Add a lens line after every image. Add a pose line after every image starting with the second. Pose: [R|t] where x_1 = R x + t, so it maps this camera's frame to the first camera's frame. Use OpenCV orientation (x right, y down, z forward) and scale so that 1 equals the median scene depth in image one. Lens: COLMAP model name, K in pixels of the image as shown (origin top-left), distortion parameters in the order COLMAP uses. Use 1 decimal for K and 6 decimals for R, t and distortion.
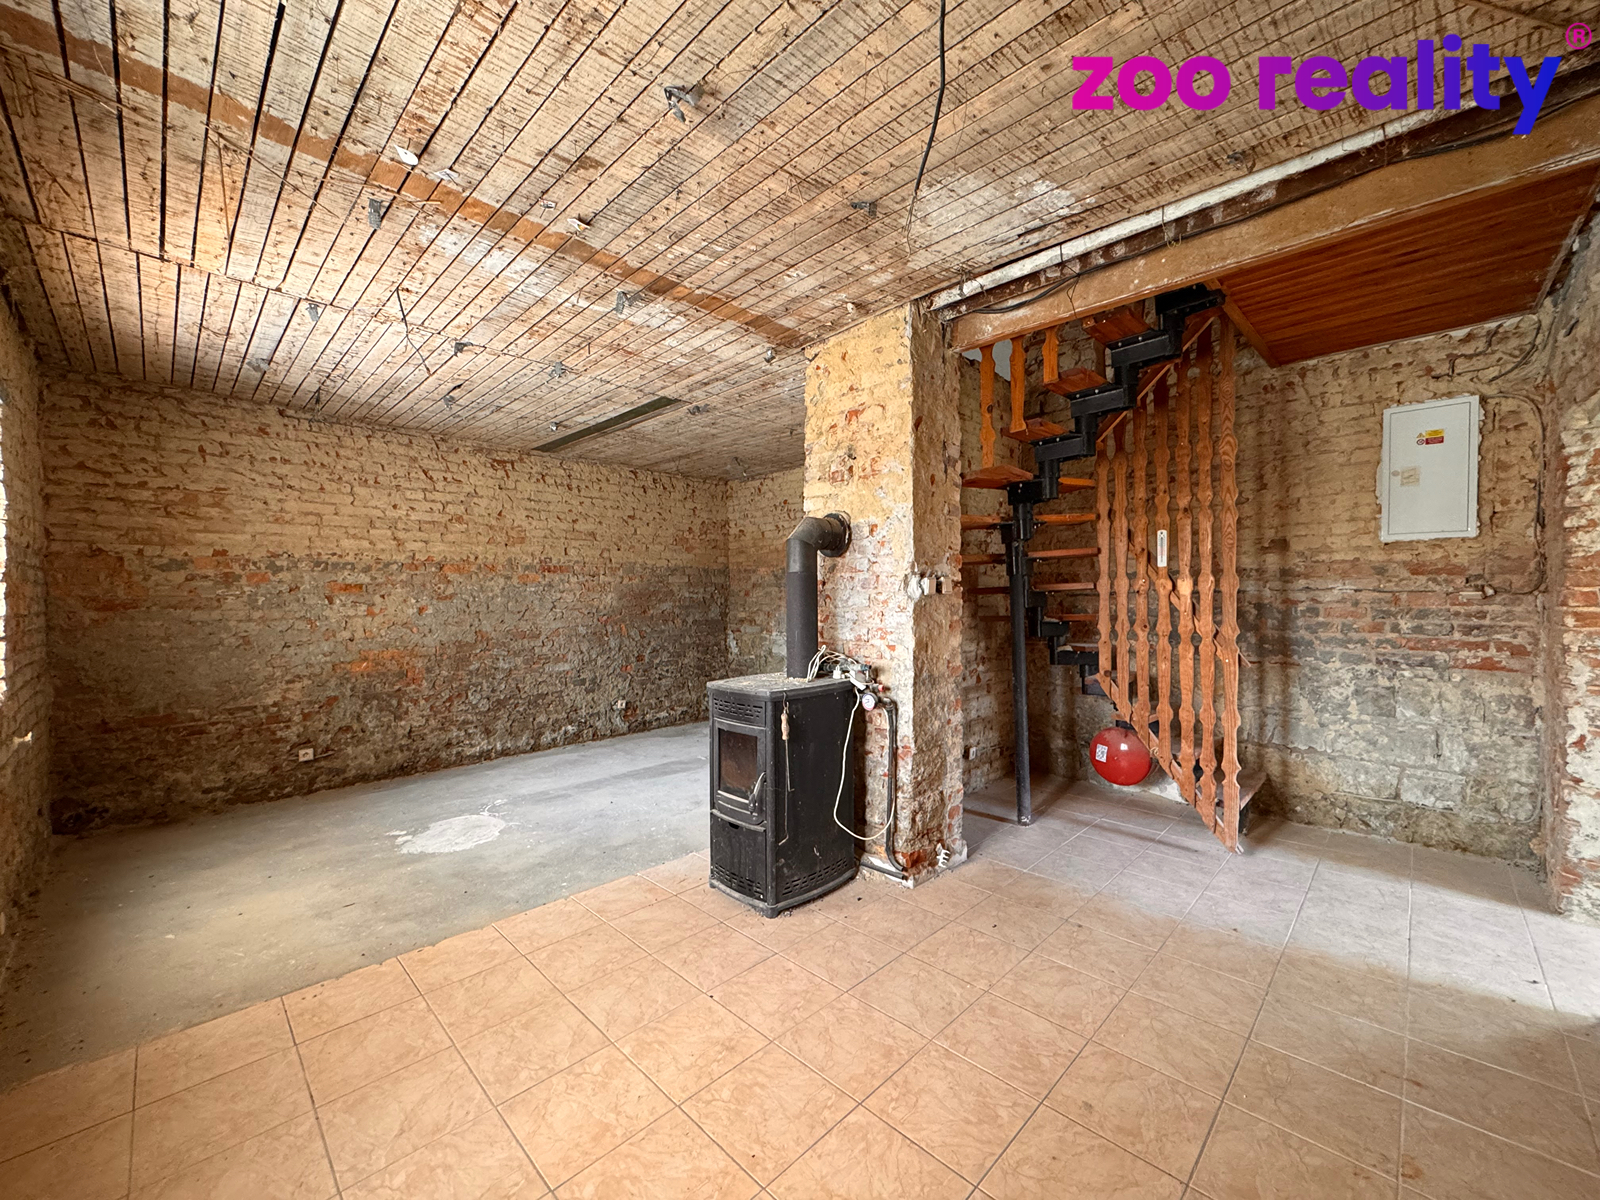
lens RADIAL K [[635.3, 0, 796.7], [0, 635.3, 601.0], [0, 0, 1]] dist [-0.001914, 0.000316]
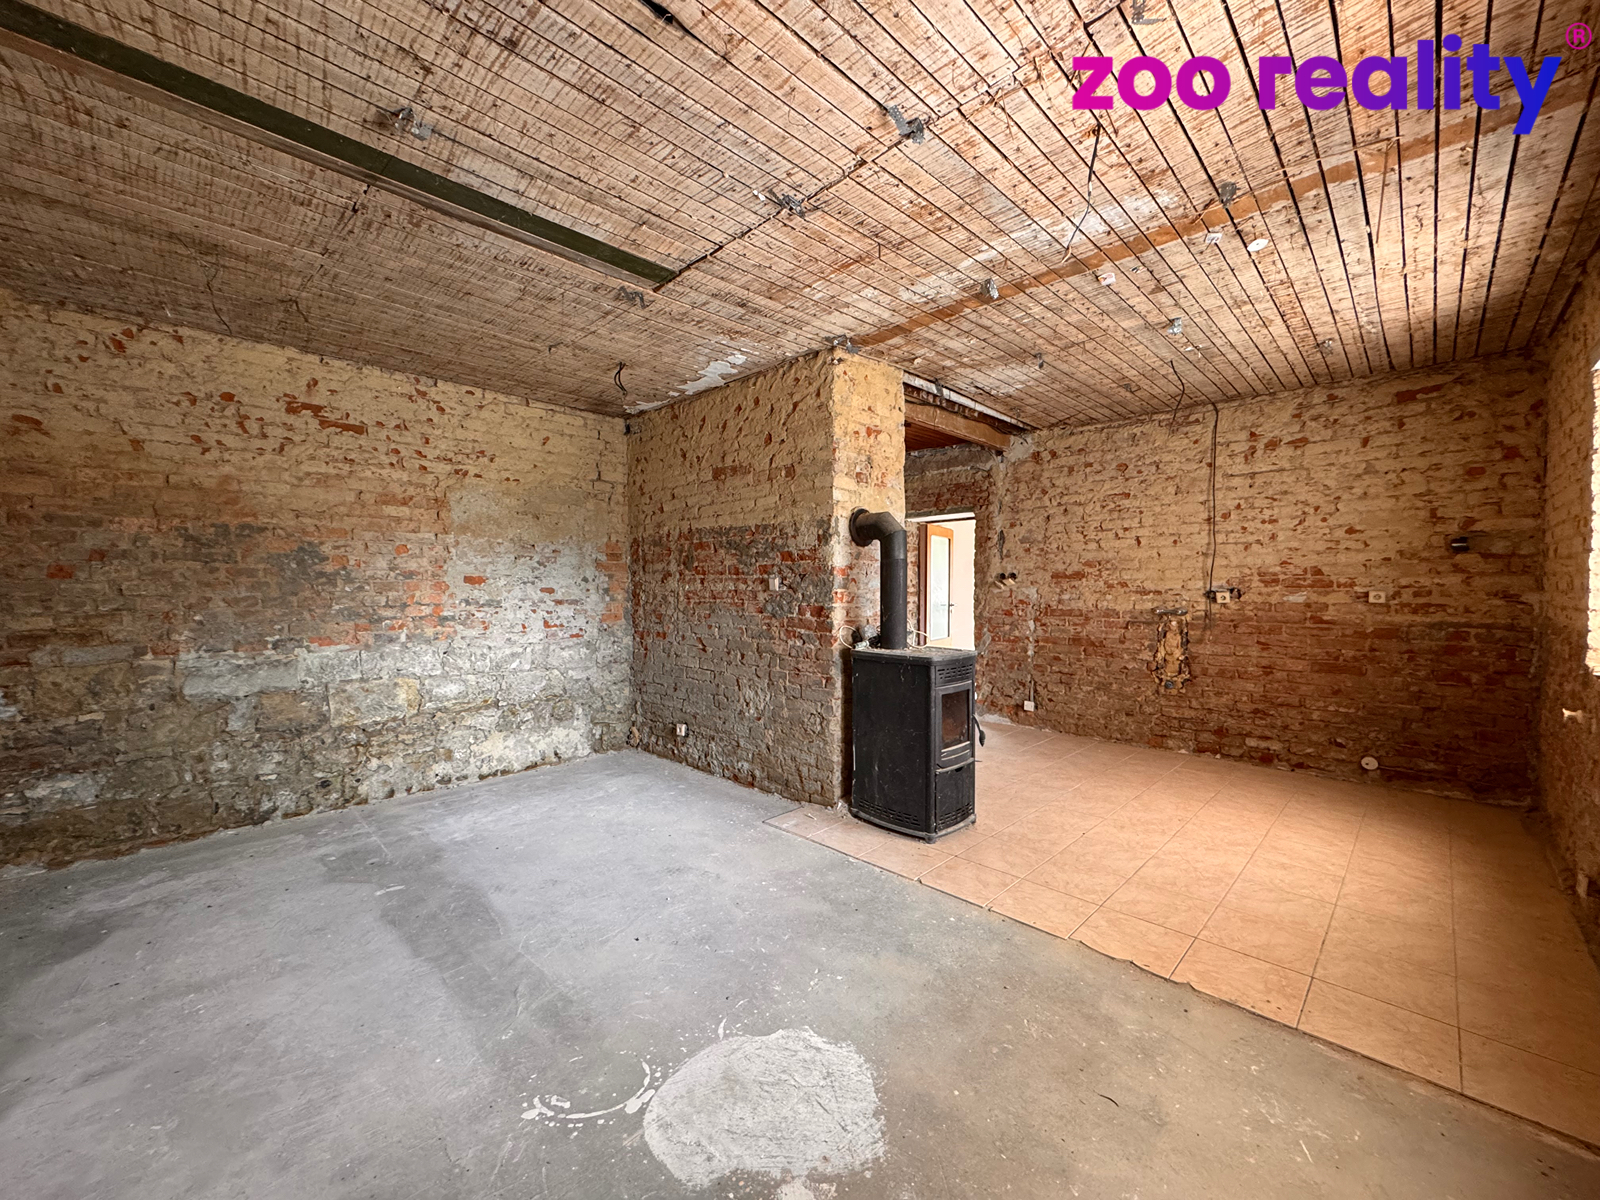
lens RADIAL K [[635.3, 0, 802.8], [0, 635.3, 600.5], [0, 0, 1]] dist [-0.001914, 0.000316]
pose [[-0.001981, -0.017329, 0.999848, -1.159676], [0.009180, 0.999807, 0.017347, 0.009782], [-0.999956, 0.009213, -0.001821, 1.160623]]
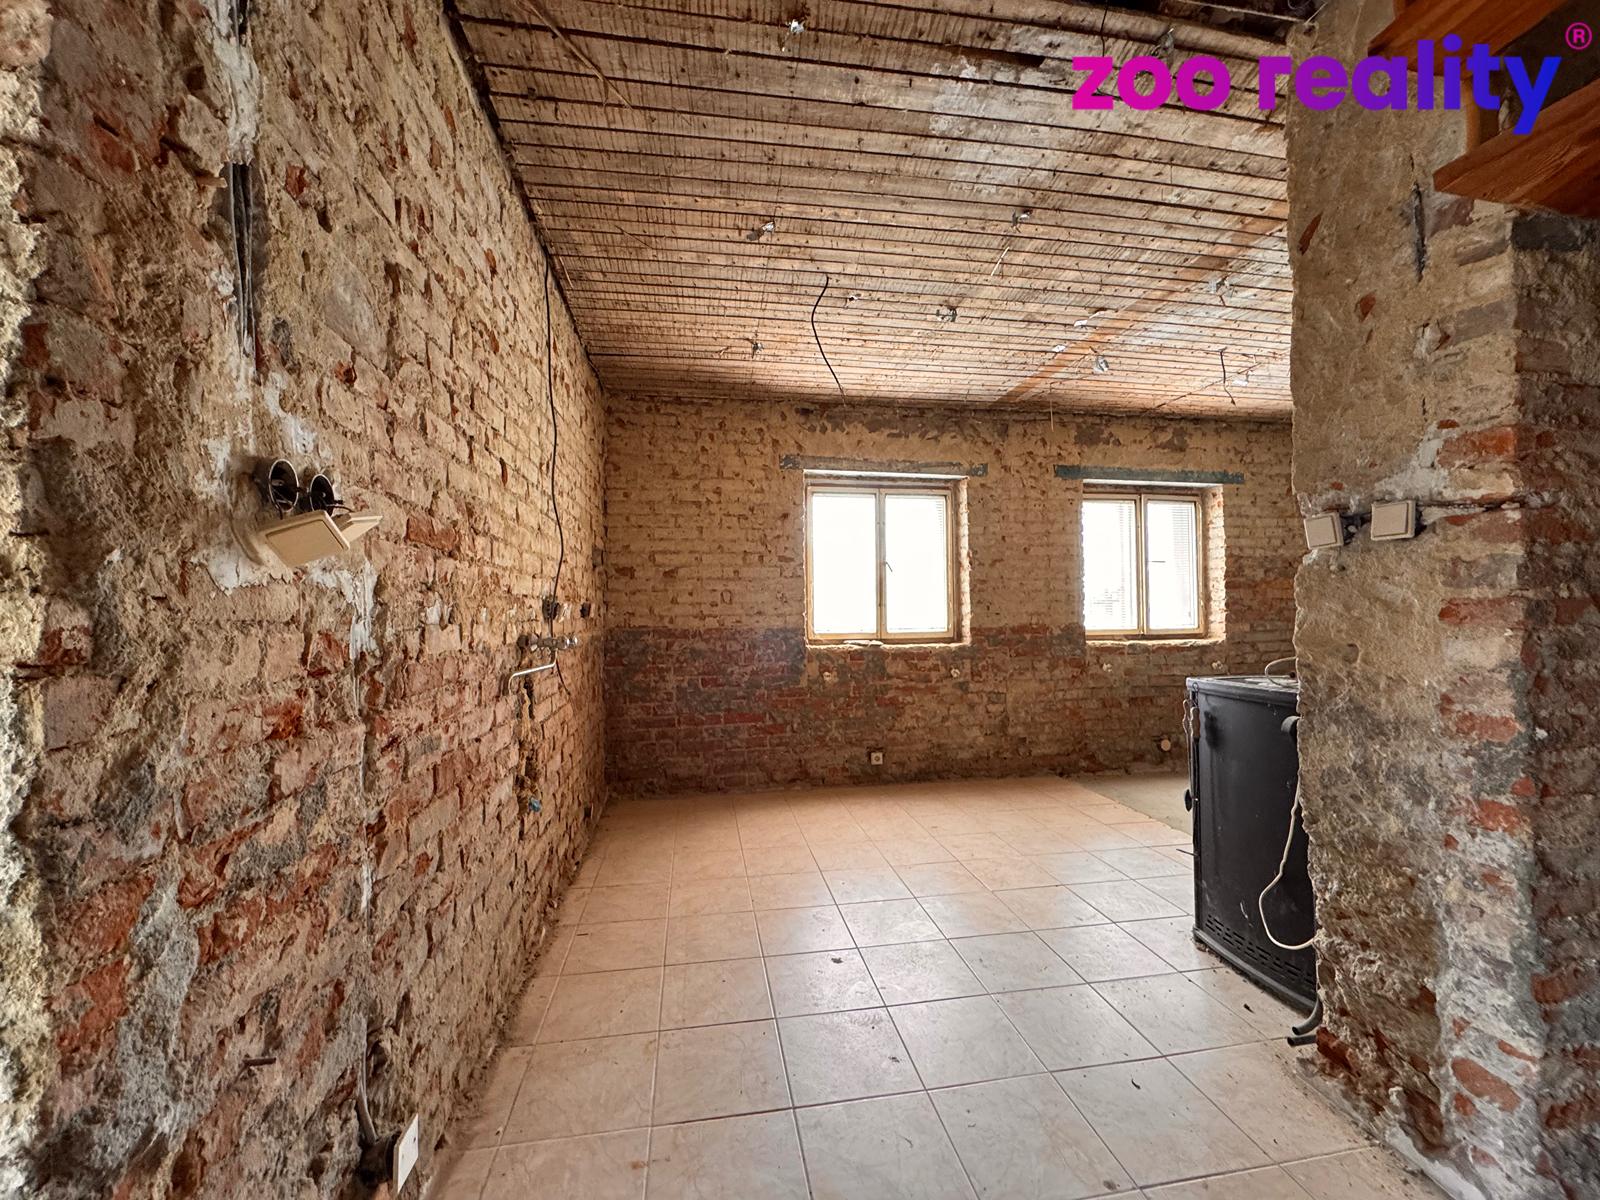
lens RADIAL K [[635.3, 0, 799.3], [0, 635.3, 601.0], [0, 0, 1]] dist [-0.001914, 0.000316]
pose [[-0.581808, -0.002627, -0.813322, 0.845588], [0.008365, 0.999923, -0.009214, 0.032799], [0.813283, -0.012164, -0.581741, 0.916073]]
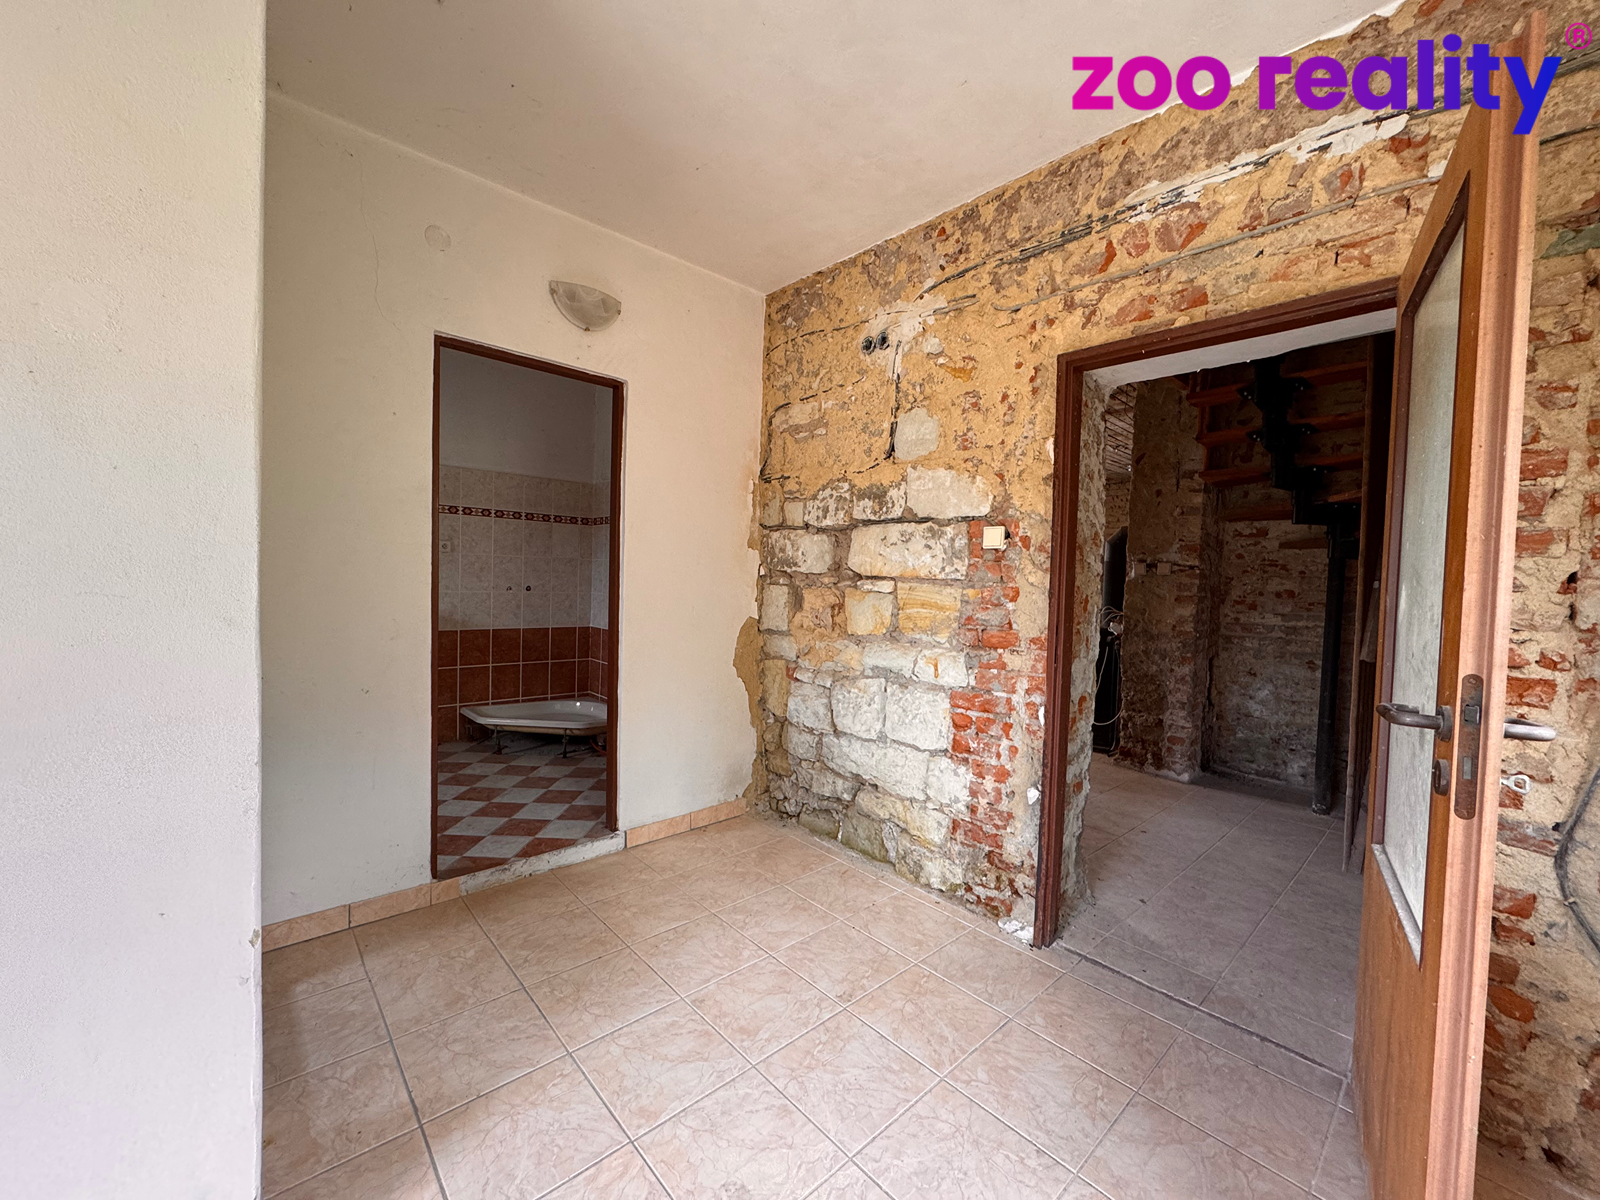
lens RADIAL K [[635.3, 0, 798.8], [0, 635.3, 600.0], [0, 0, 1]] dist [-0.001914, 0.000316]
pose [[-0.056803, 0.039012, -0.997623, 1.648989], [-0.036908, 0.998471, 0.041147, 0.015824], [0.997703, 0.039157, -0.055277, 0.289575]]
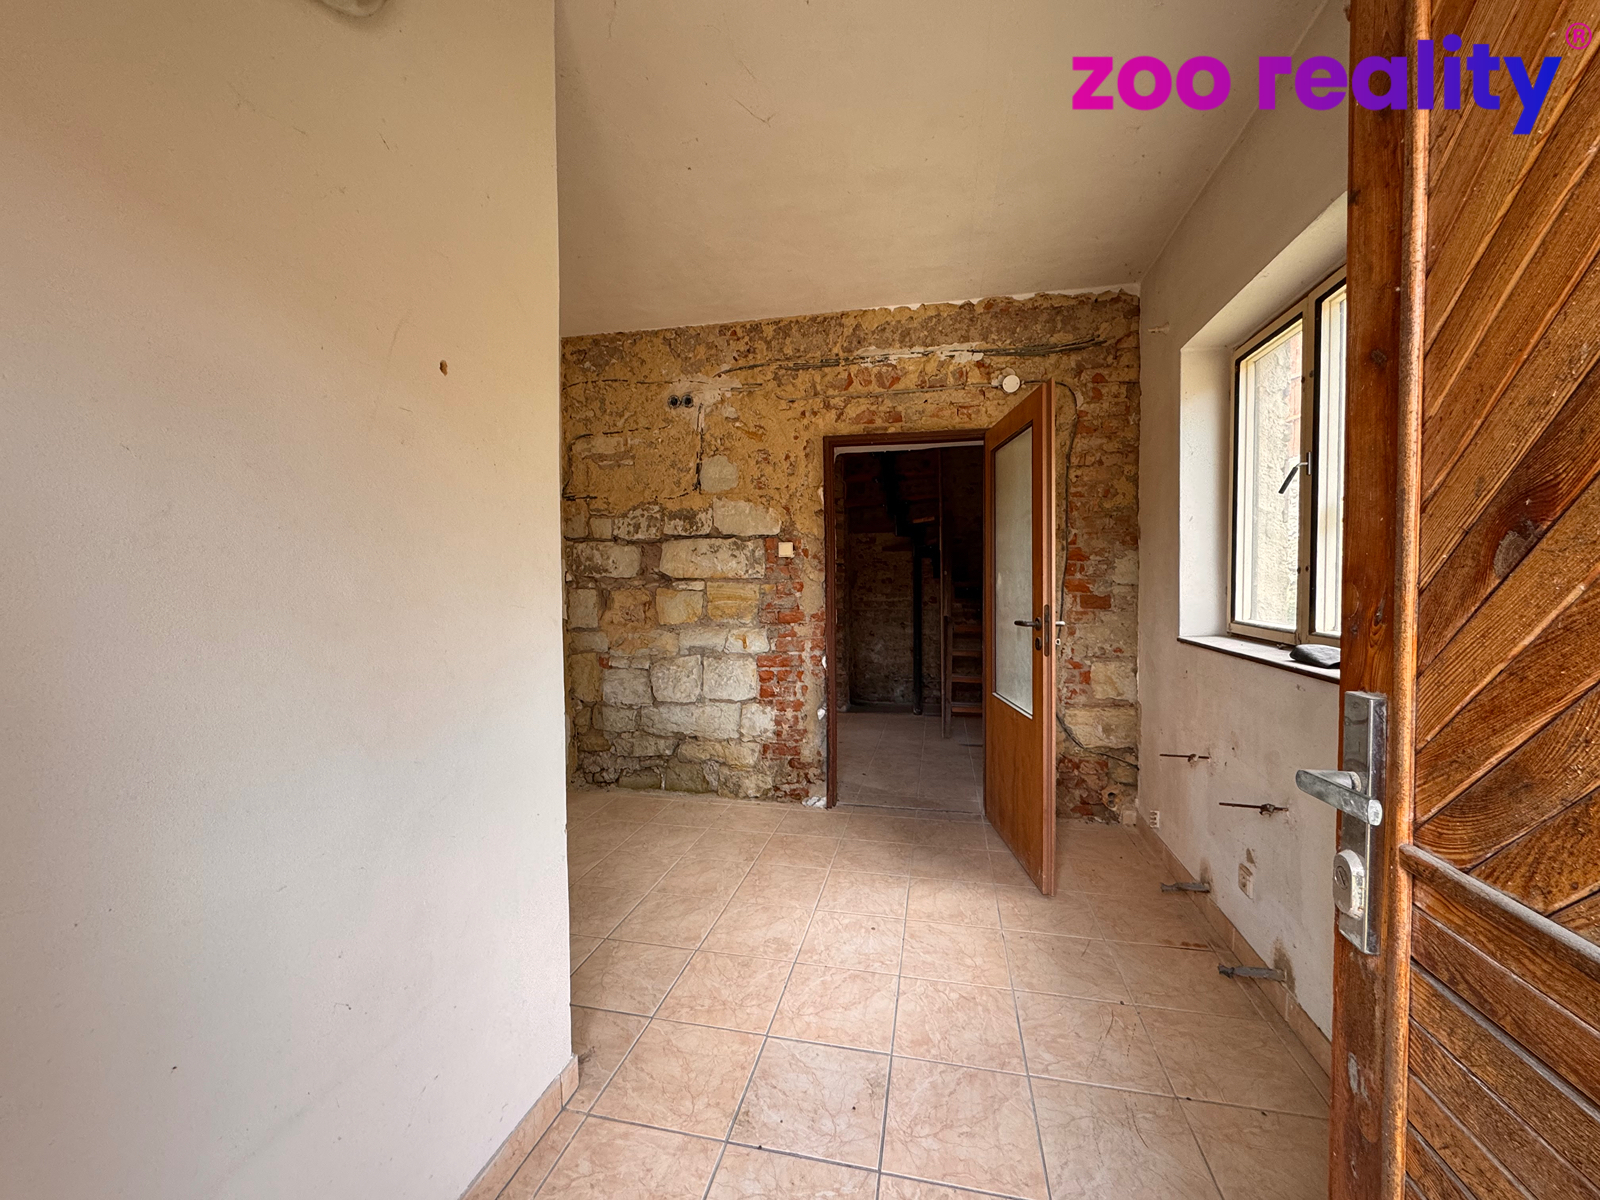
lens RADIAL K [[635.3, 0, 799.9], [0, 635.3, 599.1], [0, 0, 1]] dist [-0.001914, 0.000316]
pose [[0.529926, 0.025564, -0.847659, 1.857600], [0.000313, 0.999540, 0.030340, 0.018125], [0.848044, -0.016344, 0.529674, -0.101505]]
